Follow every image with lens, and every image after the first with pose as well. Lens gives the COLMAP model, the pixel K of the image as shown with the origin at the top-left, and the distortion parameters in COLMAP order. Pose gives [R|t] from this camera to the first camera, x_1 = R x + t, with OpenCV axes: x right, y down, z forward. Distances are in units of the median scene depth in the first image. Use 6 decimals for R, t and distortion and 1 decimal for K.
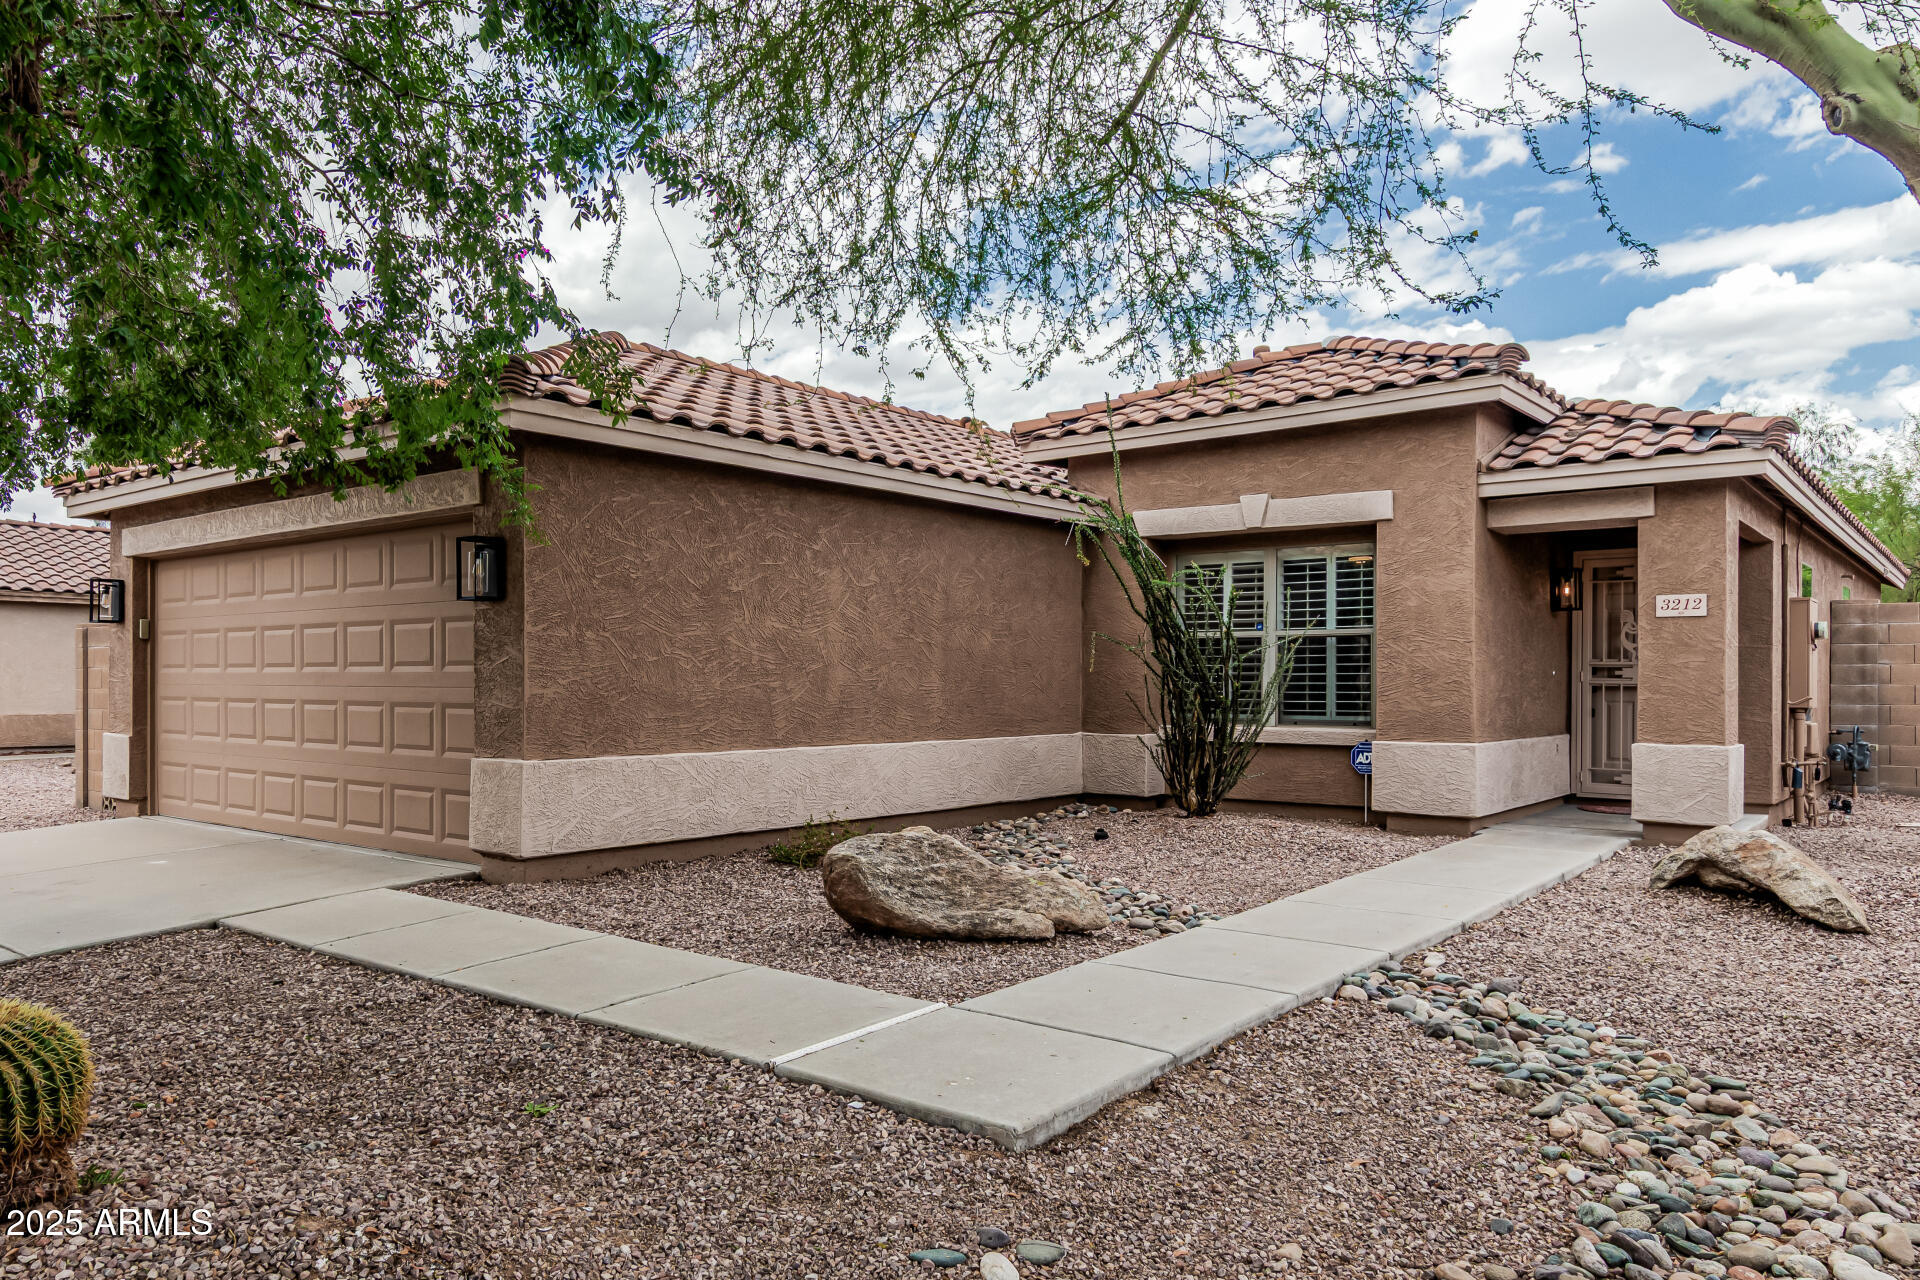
lens RADIAL K [[1428.6, 0, 959.9], [0, 1428.6, 686.0], [0, 0, 1]] dist [-0.005415, -0.001976]
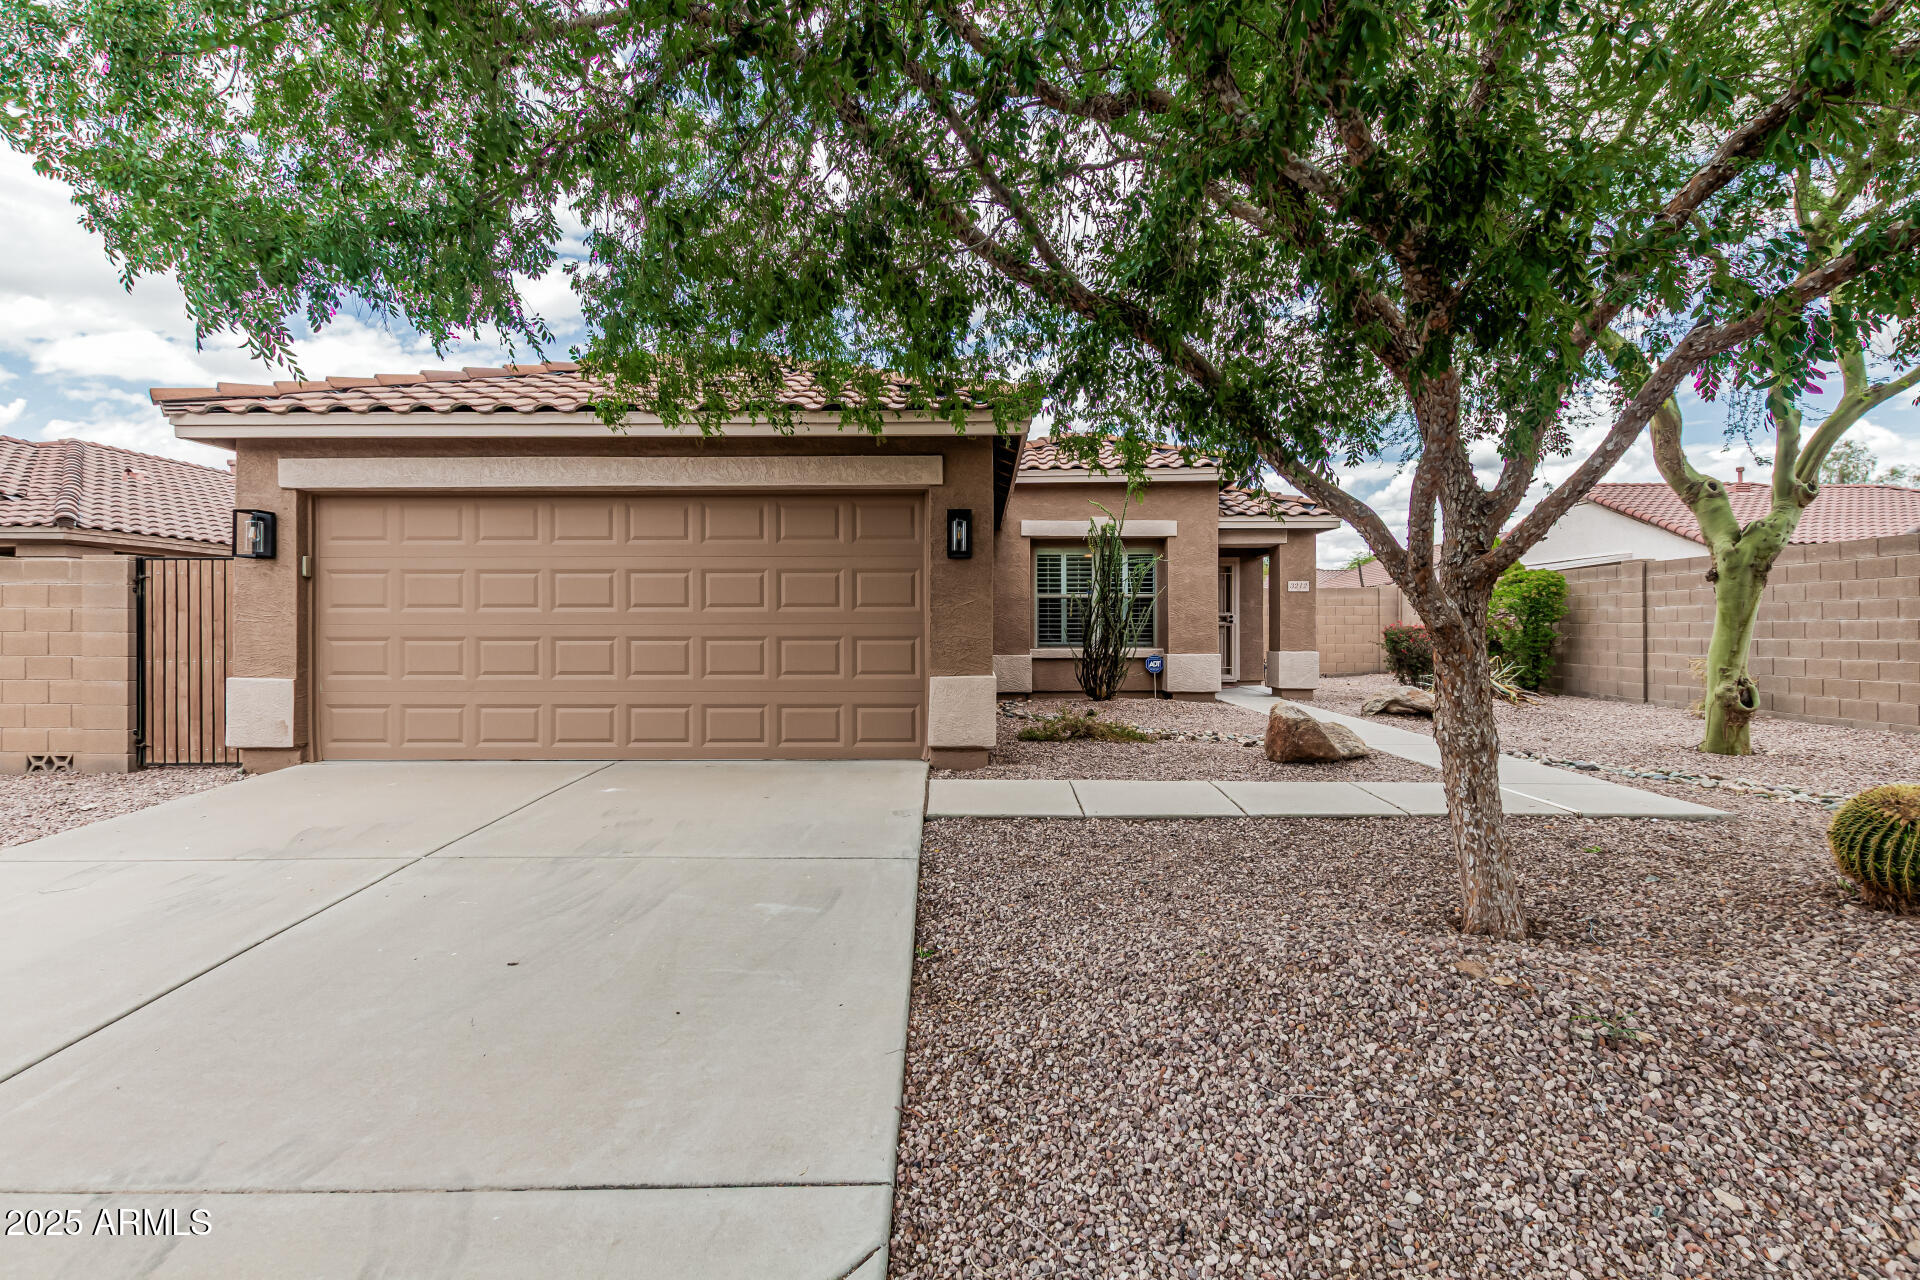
lens RADIAL K [[878.2, 0, 967.2], [0, 878.2, 633.5], [0, 0, 1]] dist [-0.000789, -0.001061]
pose [[0.764093, -0.007277, 0.645065, -0.614323], [0.006943, 0.999971, 0.003057, 0.005918], [-0.645069, 0.002143, 0.764122, 0.267839]]
